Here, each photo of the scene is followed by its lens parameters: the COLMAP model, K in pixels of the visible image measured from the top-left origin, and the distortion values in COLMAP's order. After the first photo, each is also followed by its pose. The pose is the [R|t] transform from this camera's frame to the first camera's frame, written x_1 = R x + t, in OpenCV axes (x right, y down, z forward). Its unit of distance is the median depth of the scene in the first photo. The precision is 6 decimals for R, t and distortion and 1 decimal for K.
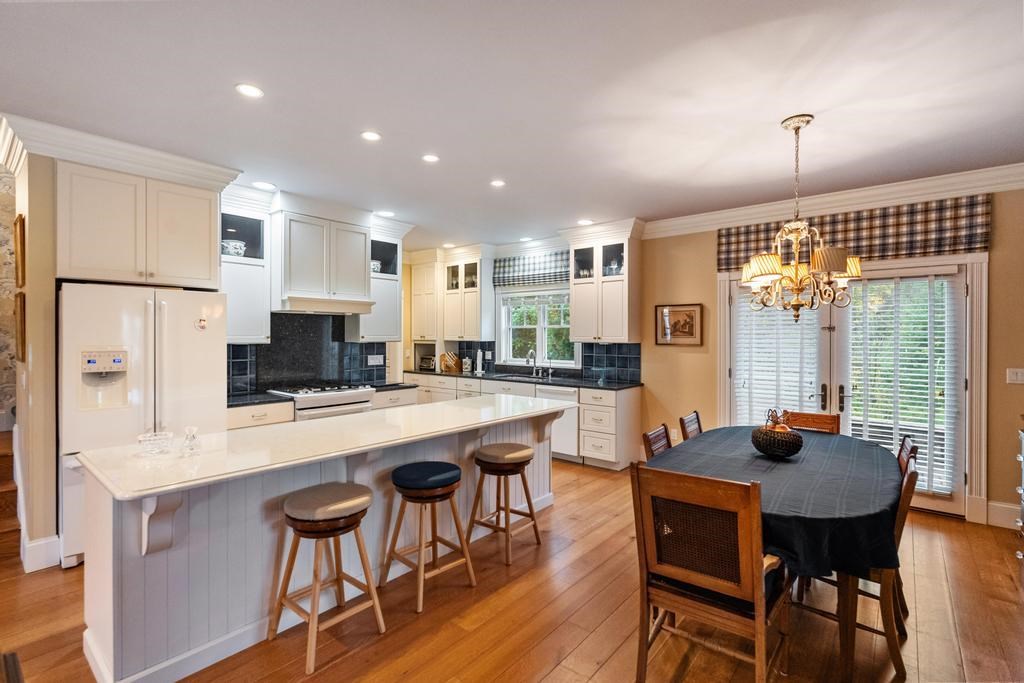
lens RADIAL K [[469.8, 0, 510.7], [0, 469.8, 337.6], [0, 0, 1]] dist [-0.001904, -0.000390]
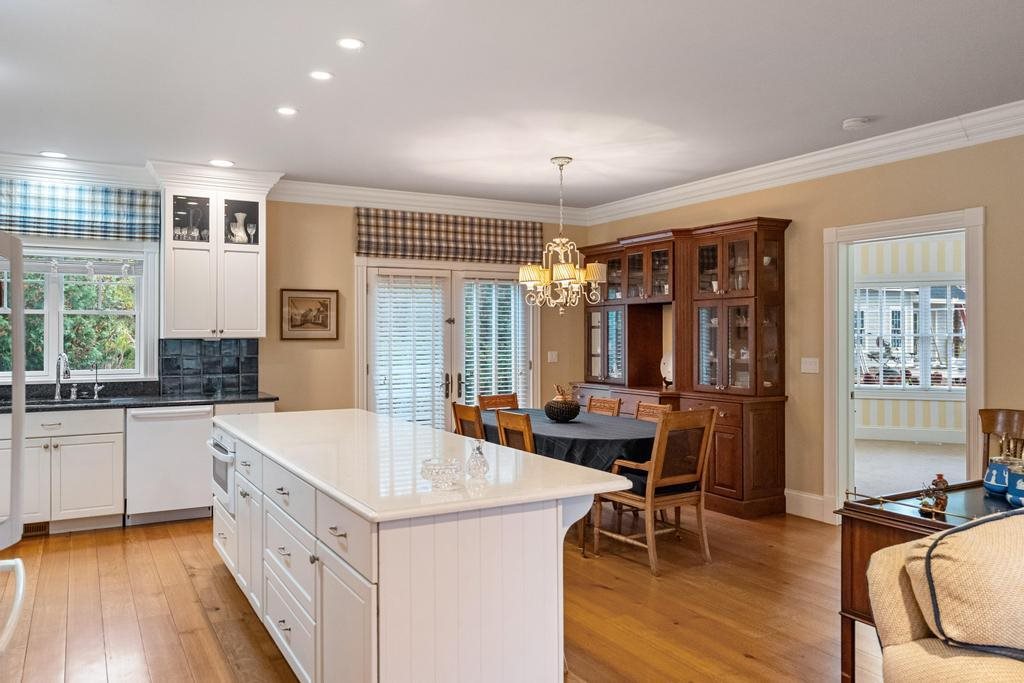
lens RADIAL K [[759.0, 0, 515.9], [0, 759.0, 325.5], [0, 0, 1]] dist [-0.010197, 0.004042]
pose [[0.350400, 0.005828, 0.936582, -0.777030], [0.006119, 0.999945, -0.008511, 0.005245], [-0.936580, 0.008714, 0.350345, 0.221968]]
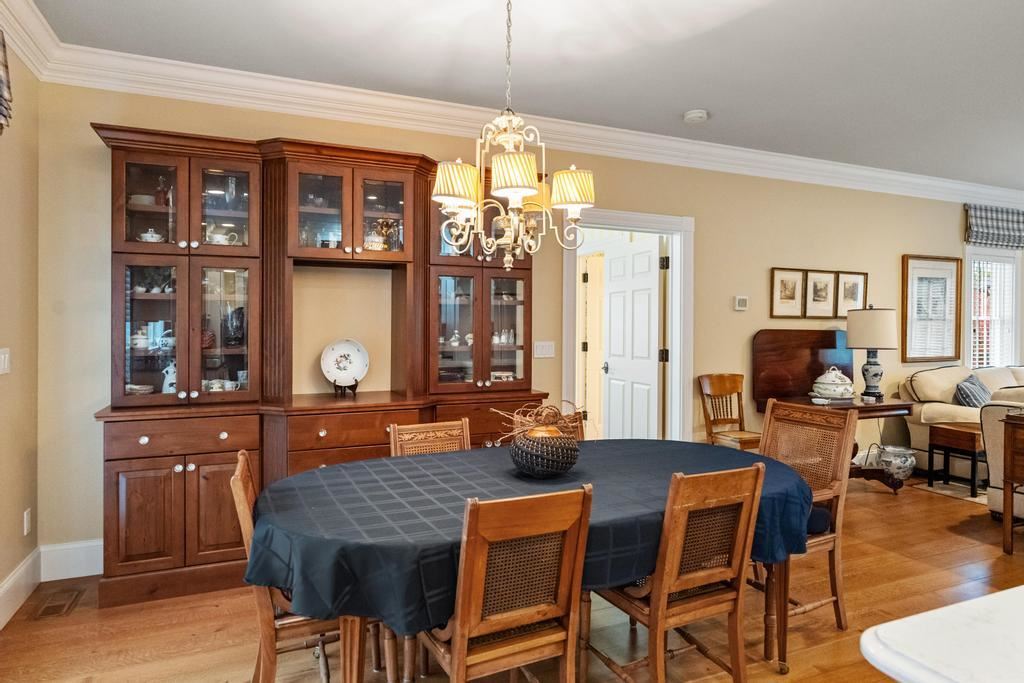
lens RADIAL K [[614.0, 0, 514.2], [0, 614.0, 335.5], [0, 0, 1]] dist [-0.002415, -0.000612]
pose [[-0.892340, -0.014996, 0.451115, 0.116579], [-0.006897, 0.999784, 0.019593, 0.022200], [-0.451311, 0.014372, -0.892251, 0.999923]]
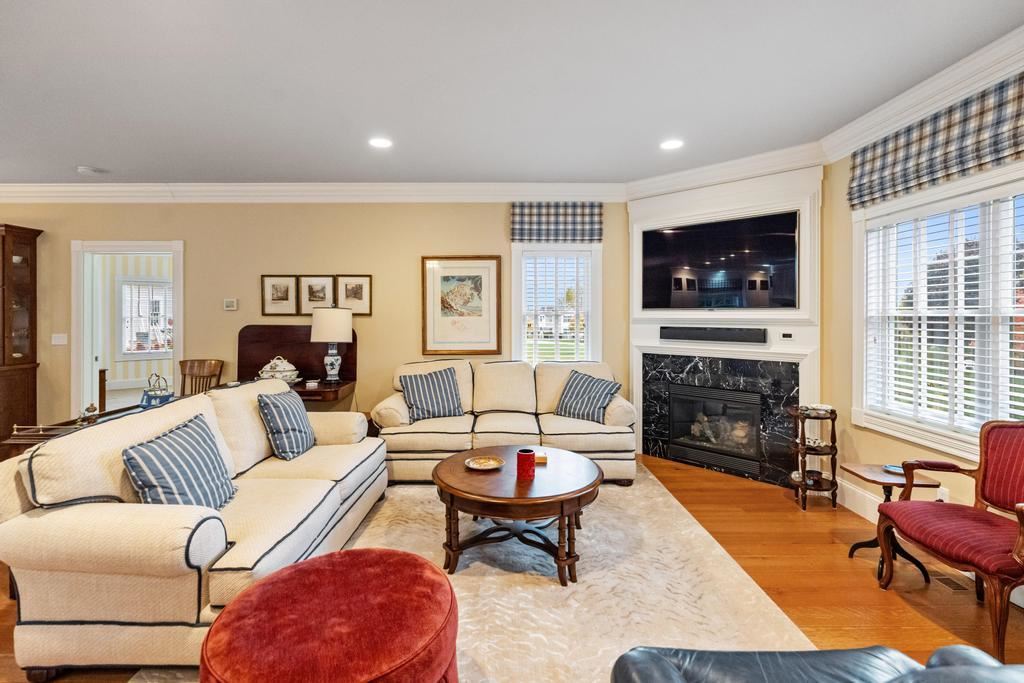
lens RADIAL K [[458.1, 0, 516.5], [0, 458.1, 318.1], [0, 0, 1]] dist [-0.008633, -0.000451]
pose [[-0.648927, -0.008414, 0.760804, -0.876237], [0.000498, 0.999934, 0.011483, 0.004651], [-0.760850, 0.007830, -0.648880, 0.095313]]
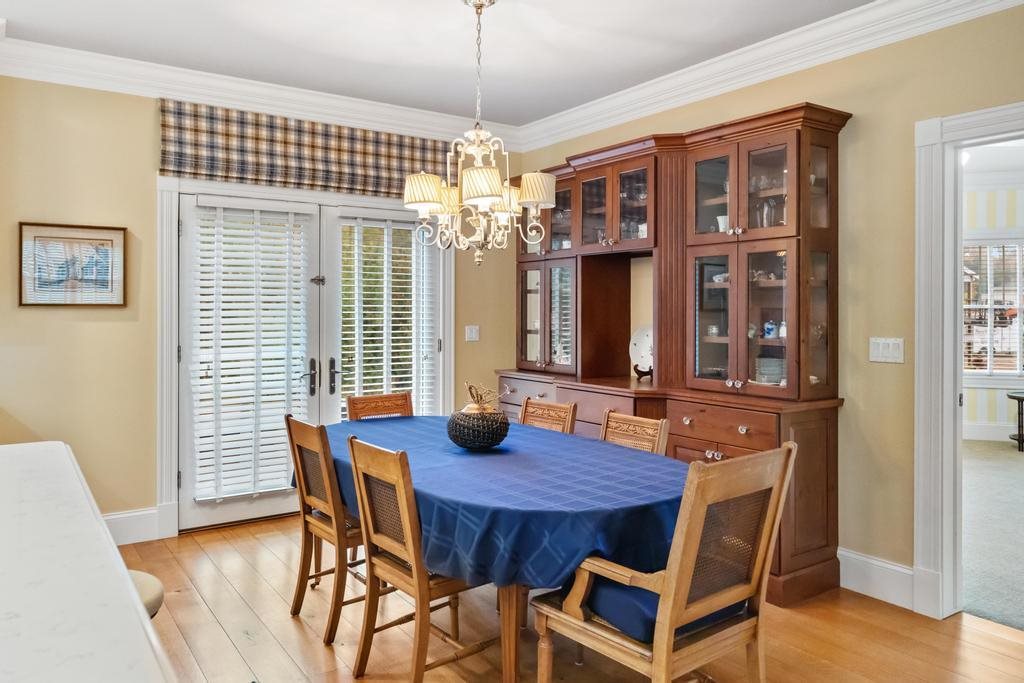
lens RADIAL K [[726.3, 0, 515.5], [0, 726.3, 304.0], [0, 0, 1]] dist [-0.006478, -0.000515]
pose [[0.264899, 0.003591, 0.964270, -0.274028], [0.002429, 0.999987, -0.004391, 0.018965], [-0.964273, 0.003506, 0.264887, 0.361833]]
